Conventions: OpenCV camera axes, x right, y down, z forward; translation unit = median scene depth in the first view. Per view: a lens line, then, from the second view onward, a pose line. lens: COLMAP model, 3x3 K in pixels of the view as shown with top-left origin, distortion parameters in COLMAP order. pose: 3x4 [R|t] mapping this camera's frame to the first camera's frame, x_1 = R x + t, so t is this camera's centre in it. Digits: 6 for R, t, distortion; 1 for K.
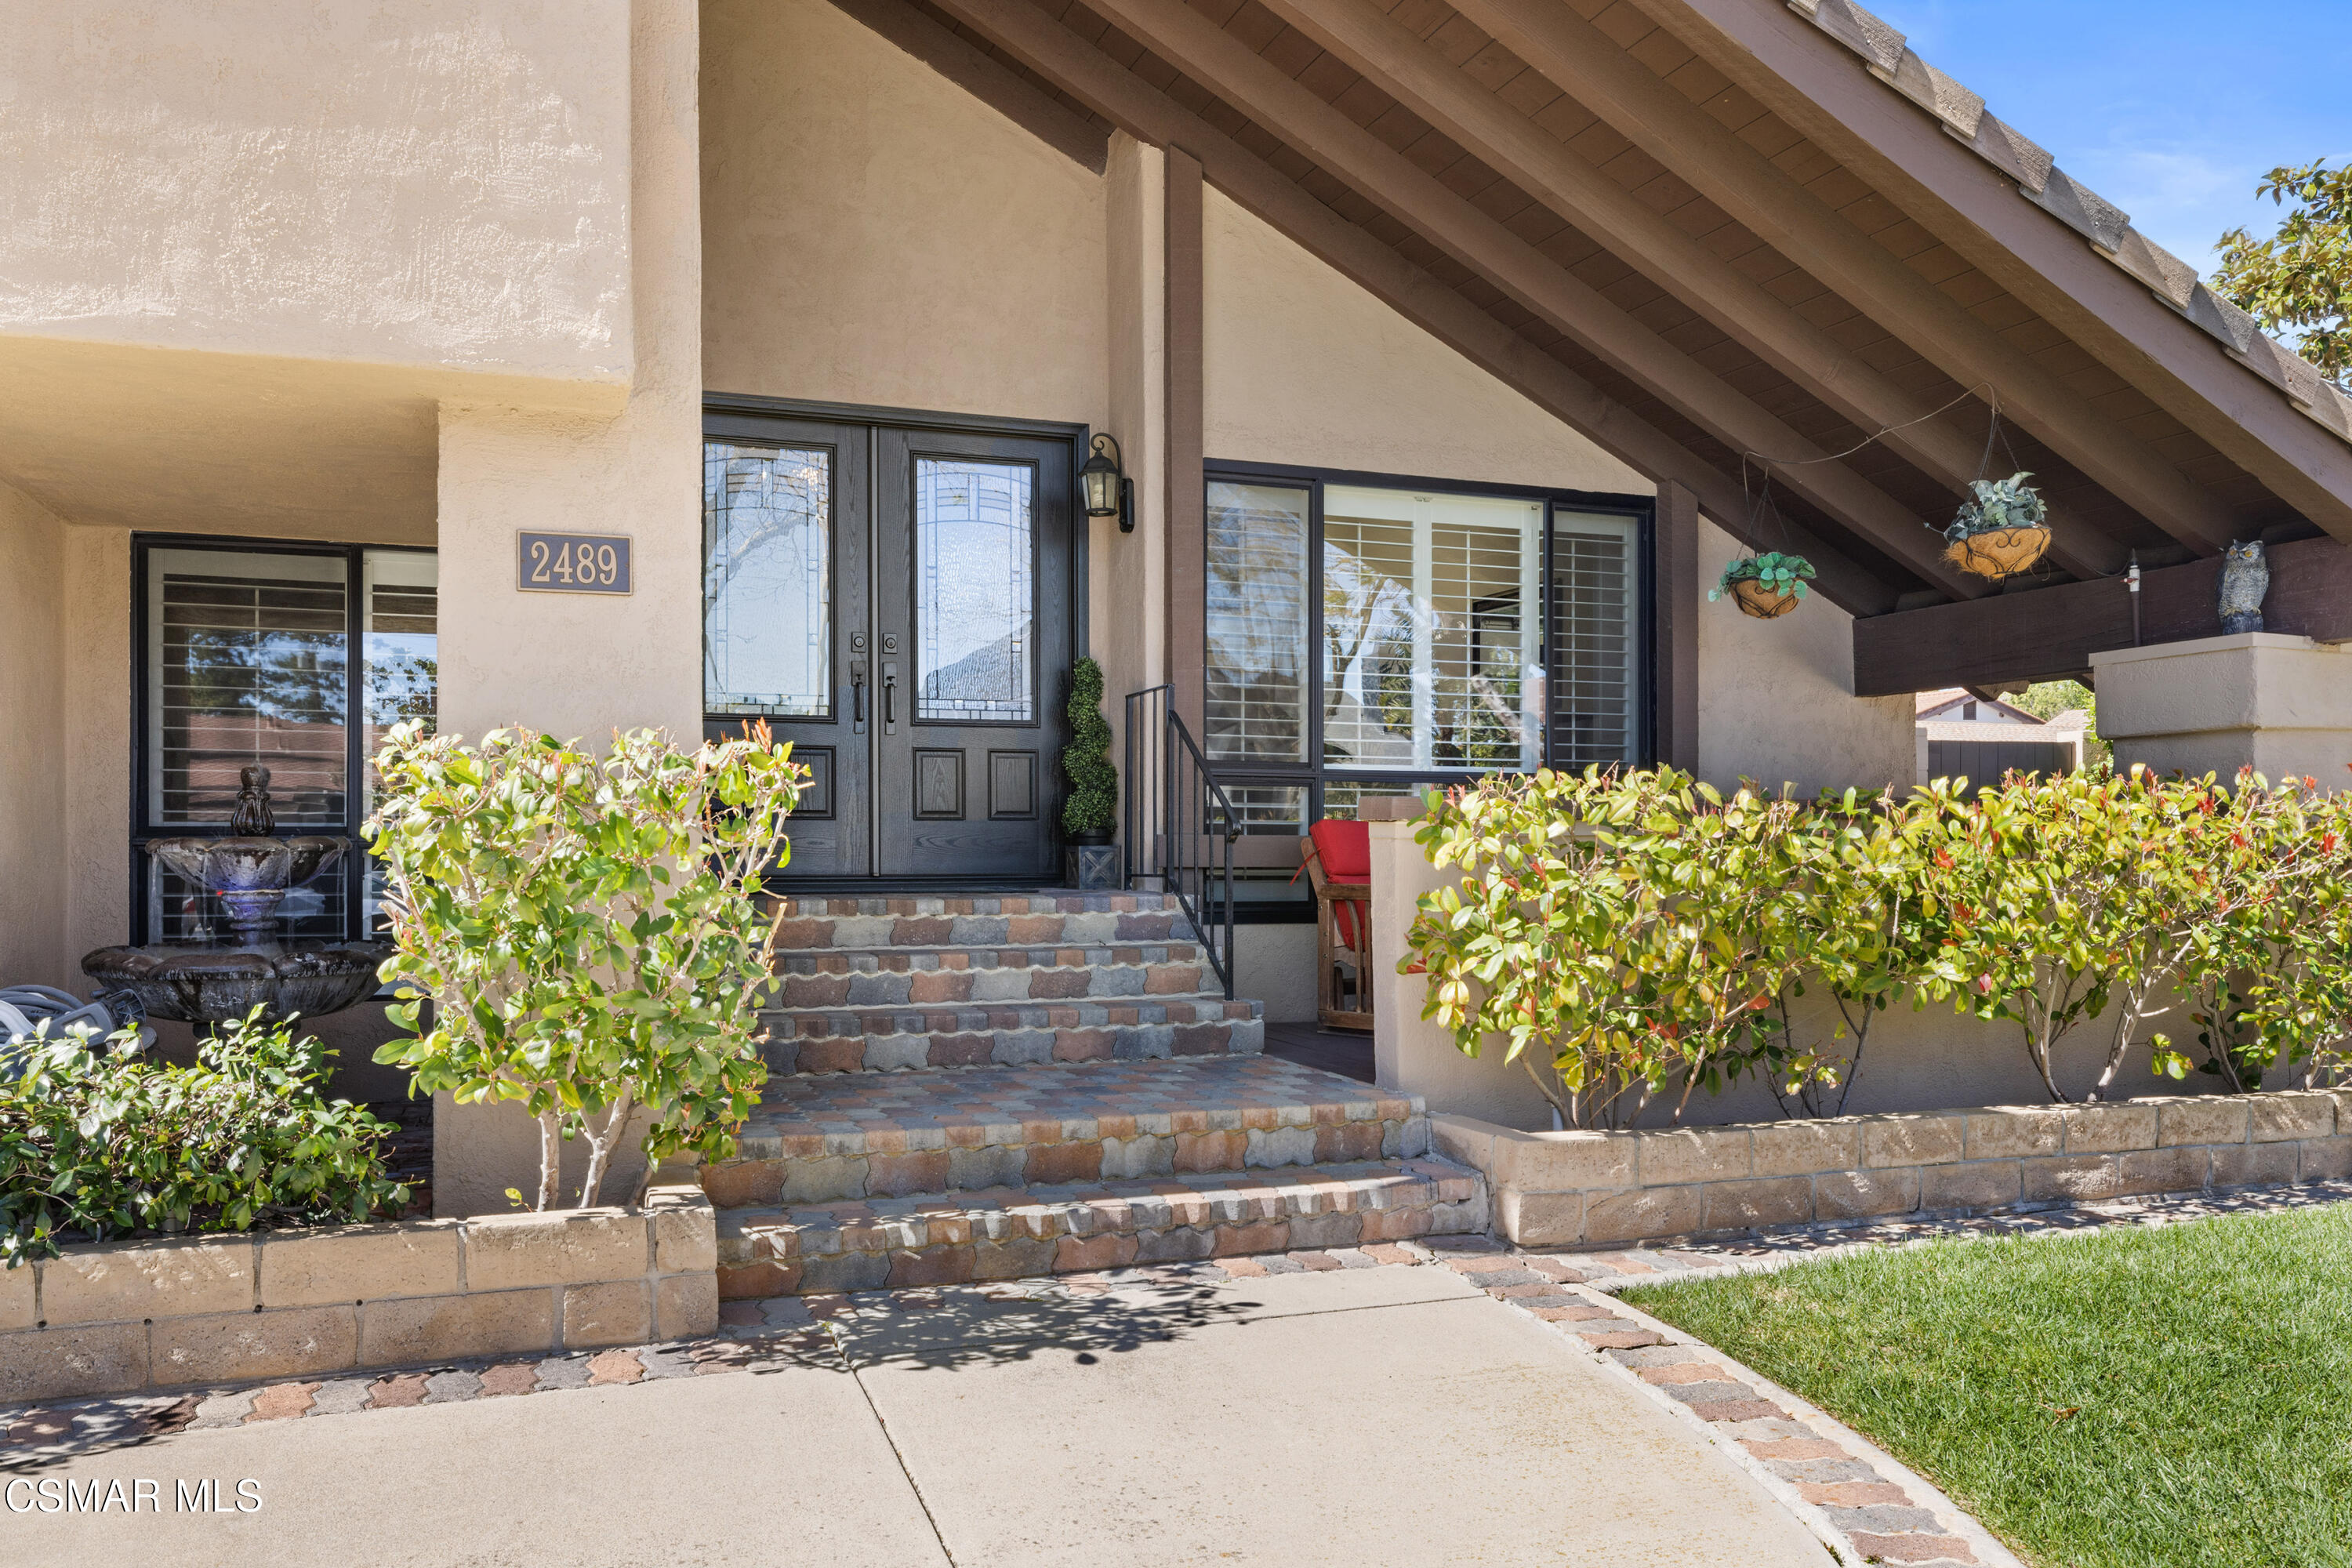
lens RADIAL K [[1838.6, 0, 1194.2], [0, 1838.6, 864.7], [0, 0, 1]] dist [-0.006299, -0.001355]
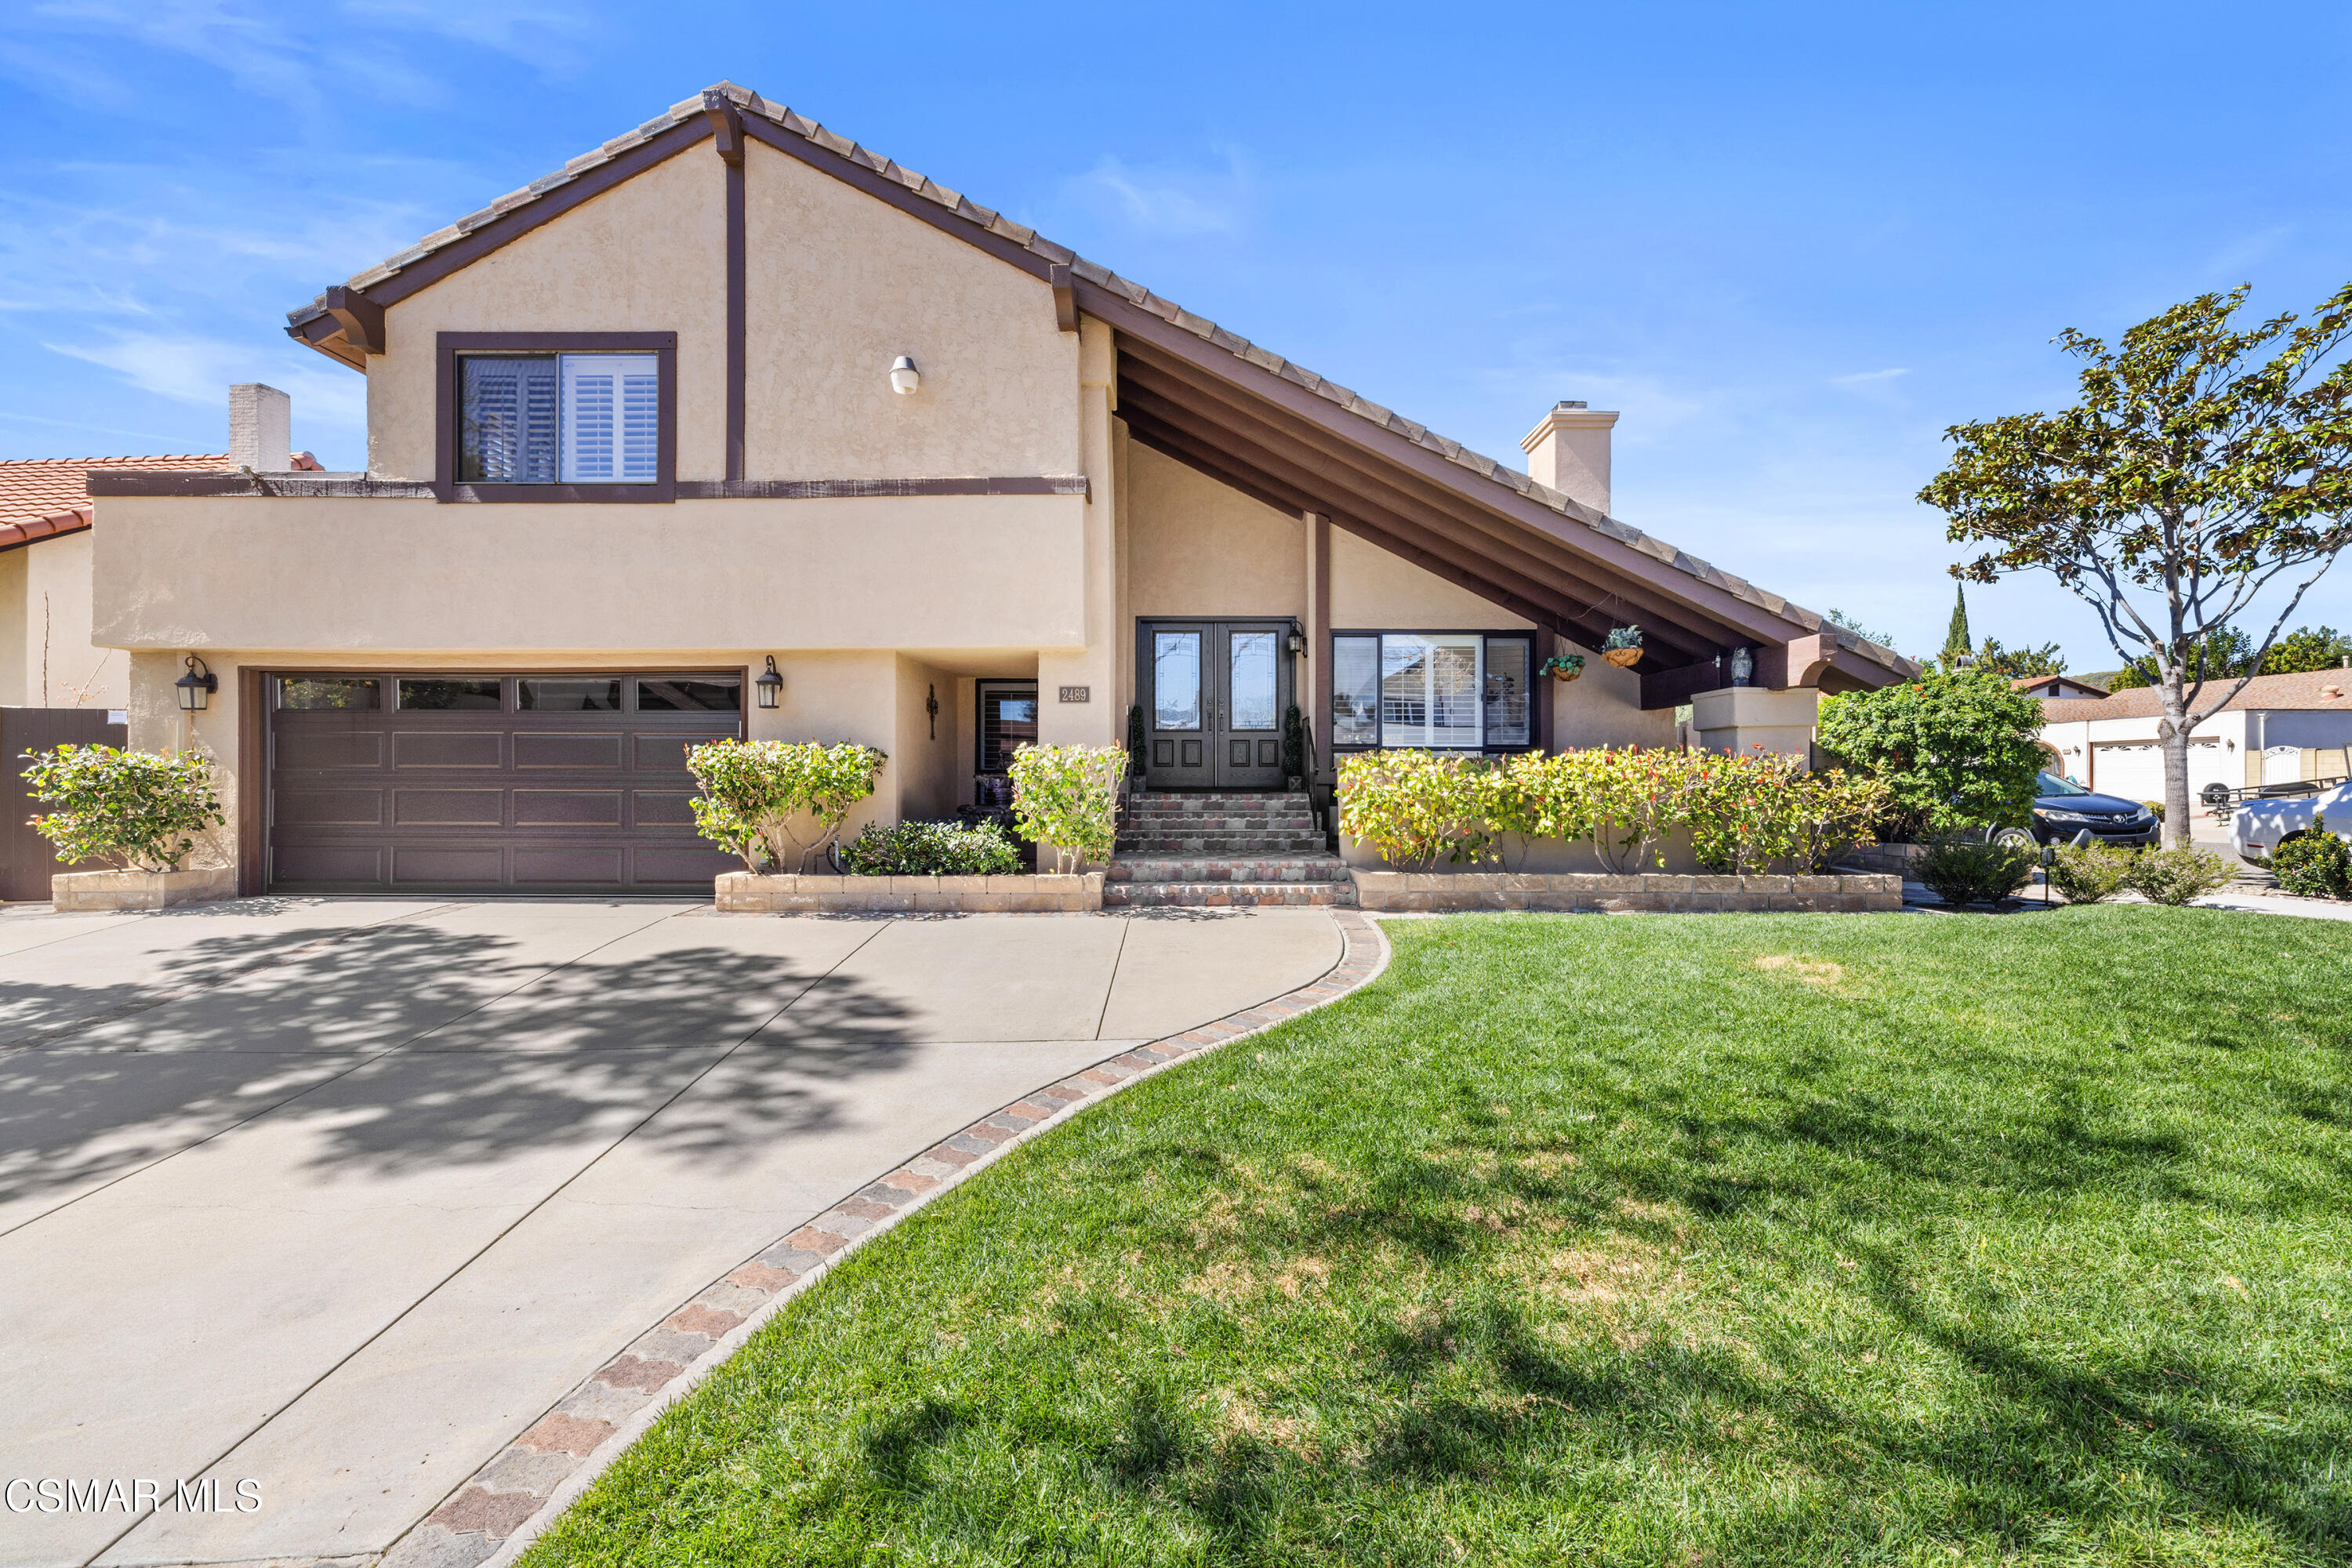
lens RADIAL K [[1001.1, 0, 1173.2], [0, 1001.1, 781.1], [0, 0, 1]] dist [0.000338, -0.000036]
pose [[0.932024, 0.001121, -0.362396, 0.354000], [-0.003804, 0.999970, -0.006692, 0.008306], [0.362377, 0.007615, 0.932000, -0.474629]]
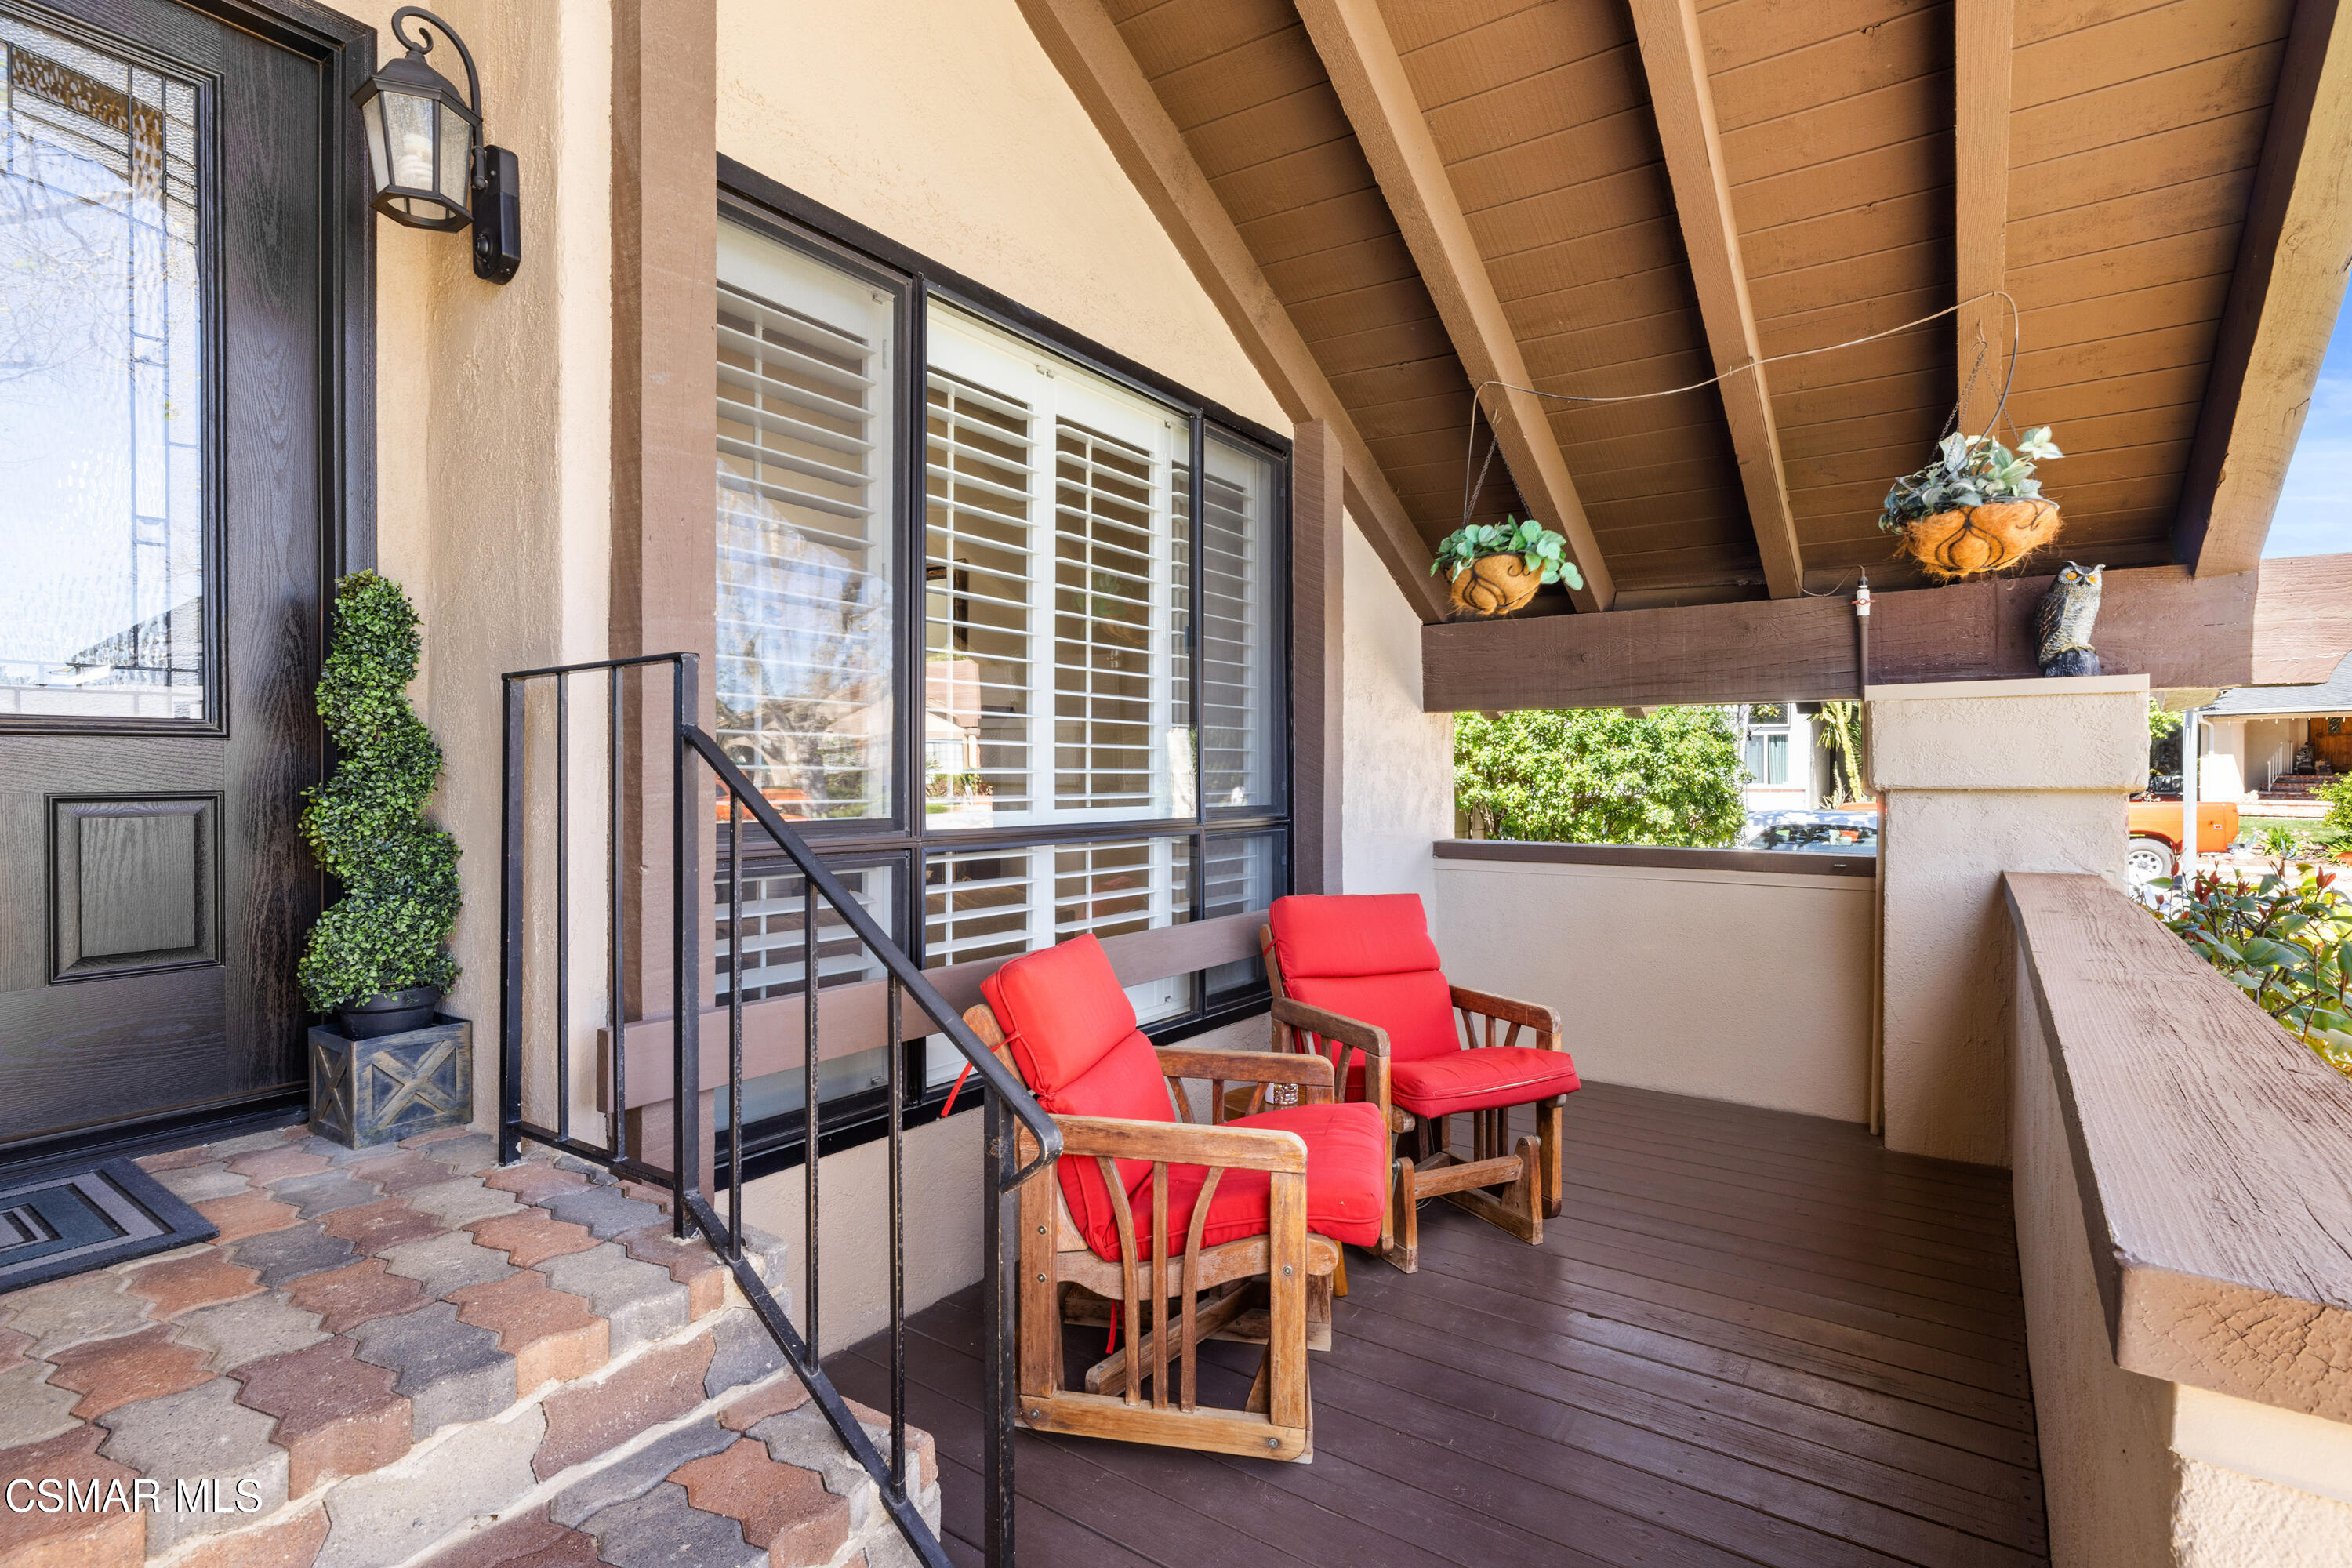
lens RADIAL K [[1136.3, 0, 1184.2], [0, 1136.3, 780.6], [0, 0, 1]] dist [-0.001231, 0.000127]
pose [[0.824073, -0.002560, 0.566478, -0.061513], [-0.000199, 0.999988, 0.004807, -0.078602], [-0.566484, -0.004074, 0.824063, 0.797026]]
